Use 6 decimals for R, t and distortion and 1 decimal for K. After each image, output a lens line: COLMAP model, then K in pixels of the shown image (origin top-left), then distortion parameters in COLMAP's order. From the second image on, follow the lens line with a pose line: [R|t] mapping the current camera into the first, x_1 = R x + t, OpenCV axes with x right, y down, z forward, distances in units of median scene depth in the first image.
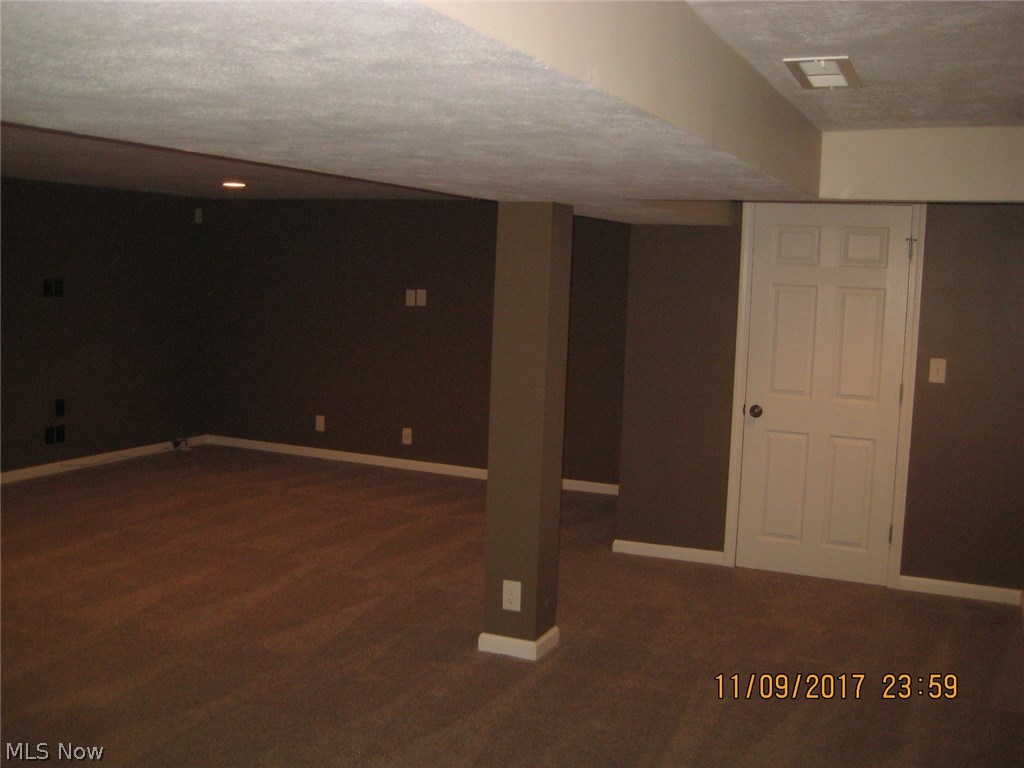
lens RADIAL K [[1075.0, 0, 512.0], [0, 1075.0, 384.0], [0, 0, 1]] dist [-0.164963, 0.220762]
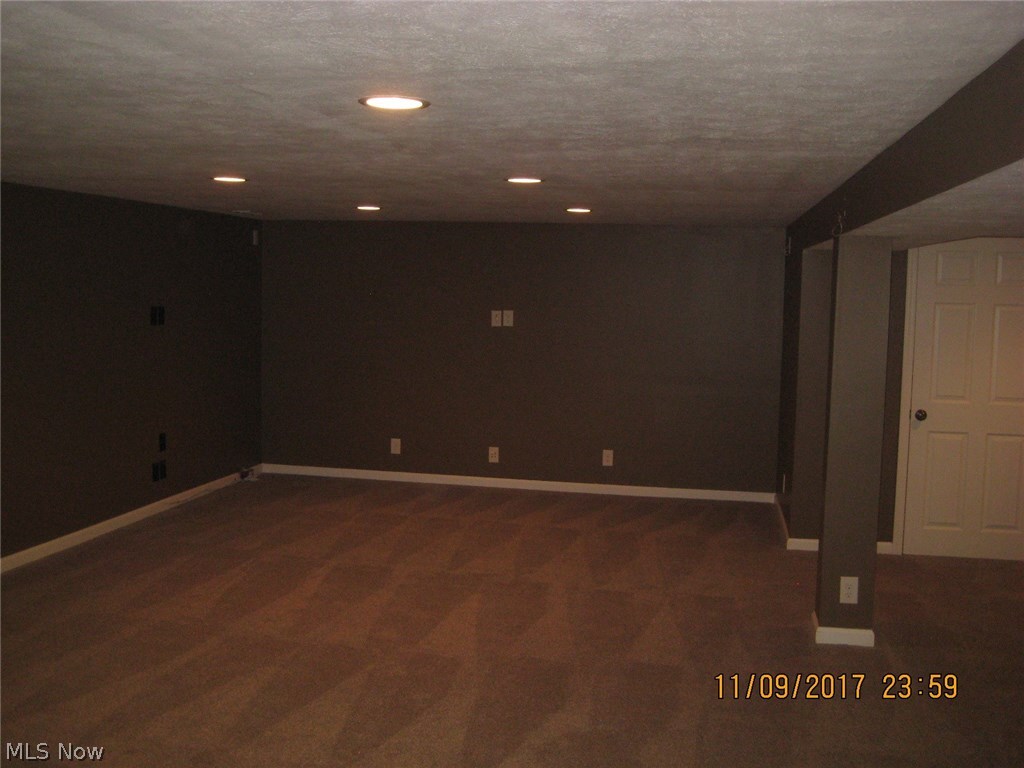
lens RADIAL K [[1075.0, 0, 512.0], [0, 1075.0, 384.0], [0, 0, 1]] dist [-0.164963, 0.220762]
pose [[0.975228, -0.034074, 0.218561, -0.334632], [0.036312, 0.999321, -0.006232, -0.012573], [-0.218200, 0.014014, 0.975803, 0.002975]]
